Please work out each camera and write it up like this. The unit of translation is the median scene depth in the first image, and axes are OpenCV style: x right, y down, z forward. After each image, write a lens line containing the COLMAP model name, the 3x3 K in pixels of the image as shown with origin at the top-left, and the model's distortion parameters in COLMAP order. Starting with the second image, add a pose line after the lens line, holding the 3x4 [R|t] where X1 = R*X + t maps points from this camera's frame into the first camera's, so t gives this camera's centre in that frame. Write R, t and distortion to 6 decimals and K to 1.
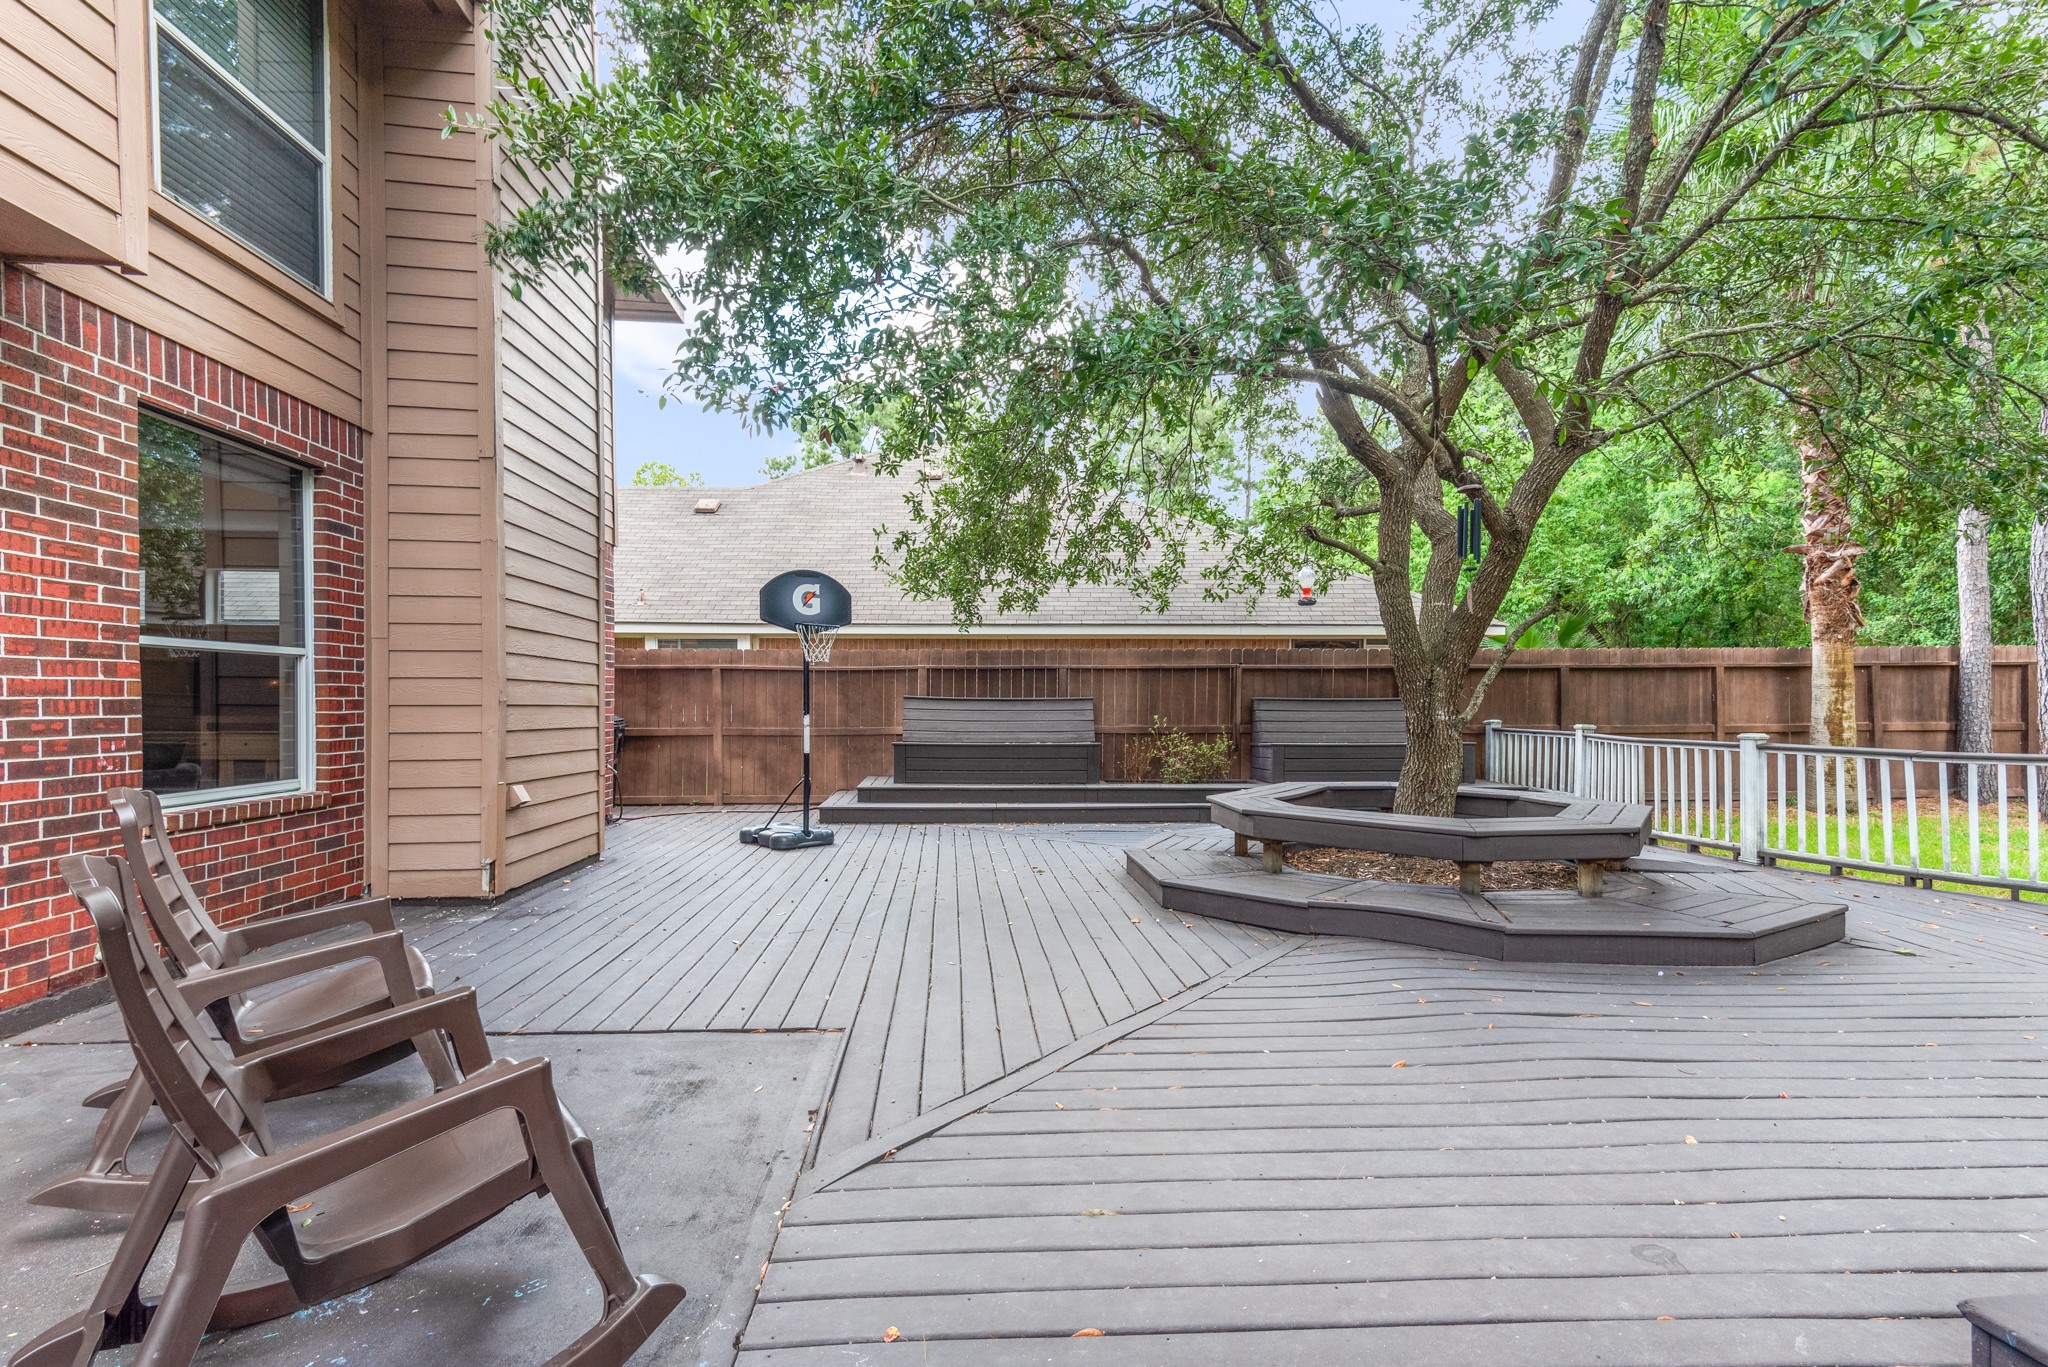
lens RADIAL K [[931.1, 0, 1017.7], [0, 931.1, 698.1], [0, 0, 1]] dist [0.014223, -0.003619]
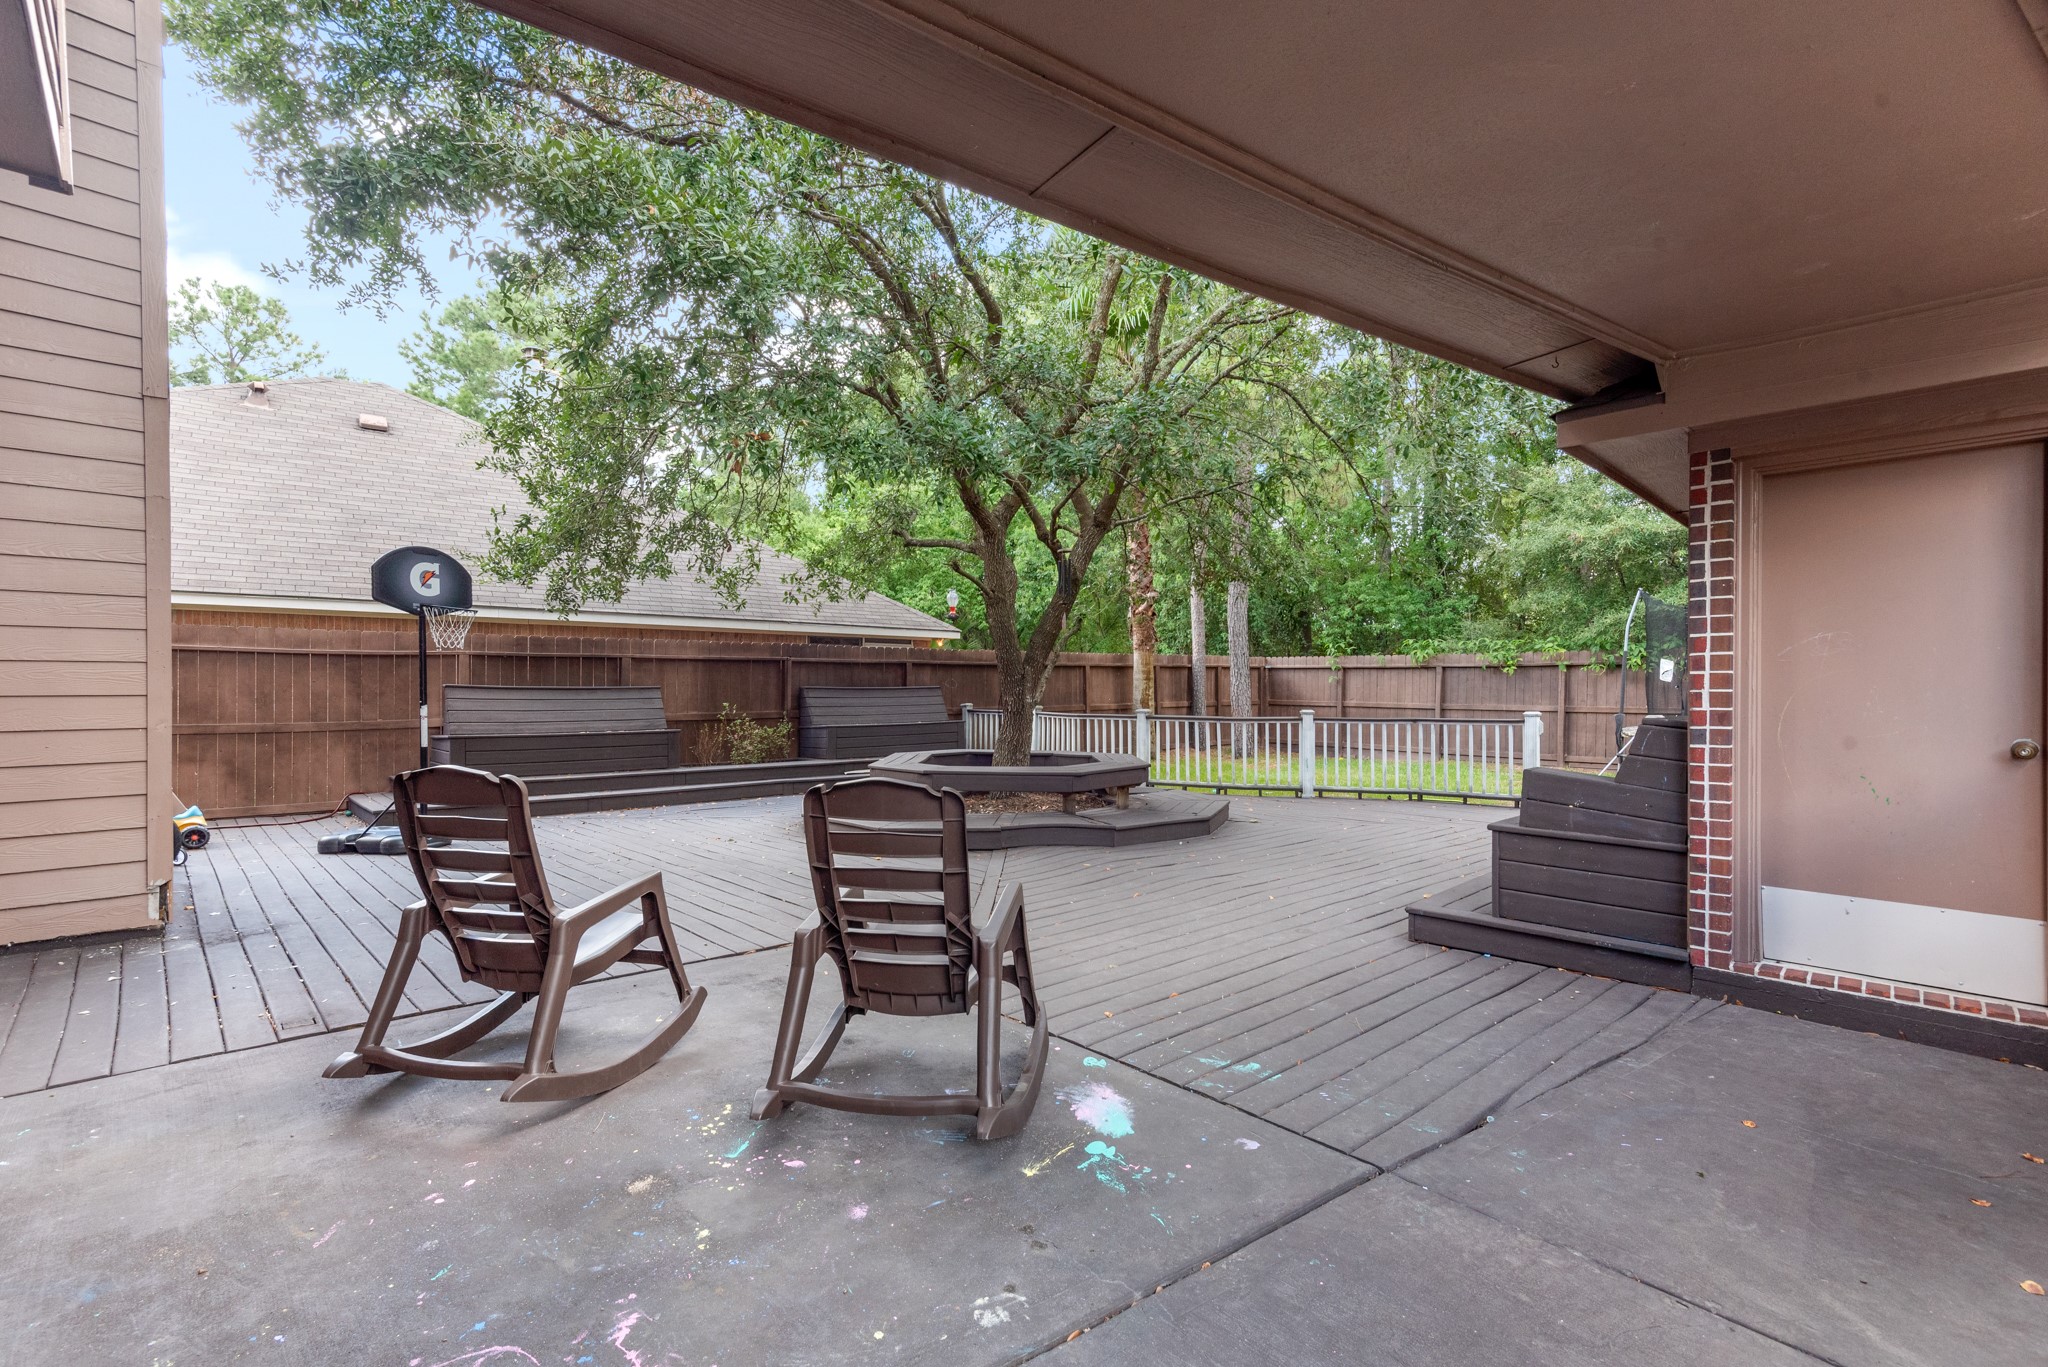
lens RADIAL K [[931.1, 0, 1019.8], [0, 931.1, 687.3], [0, 0, 1]] dist [0.014223, -0.003619]
pose [[0.771740, -0.000094, 0.635938, -0.328898], [0.001537, 0.999997, -0.001717, 0.003237], [-0.635936, 0.002302, 0.771738, -0.076379]]
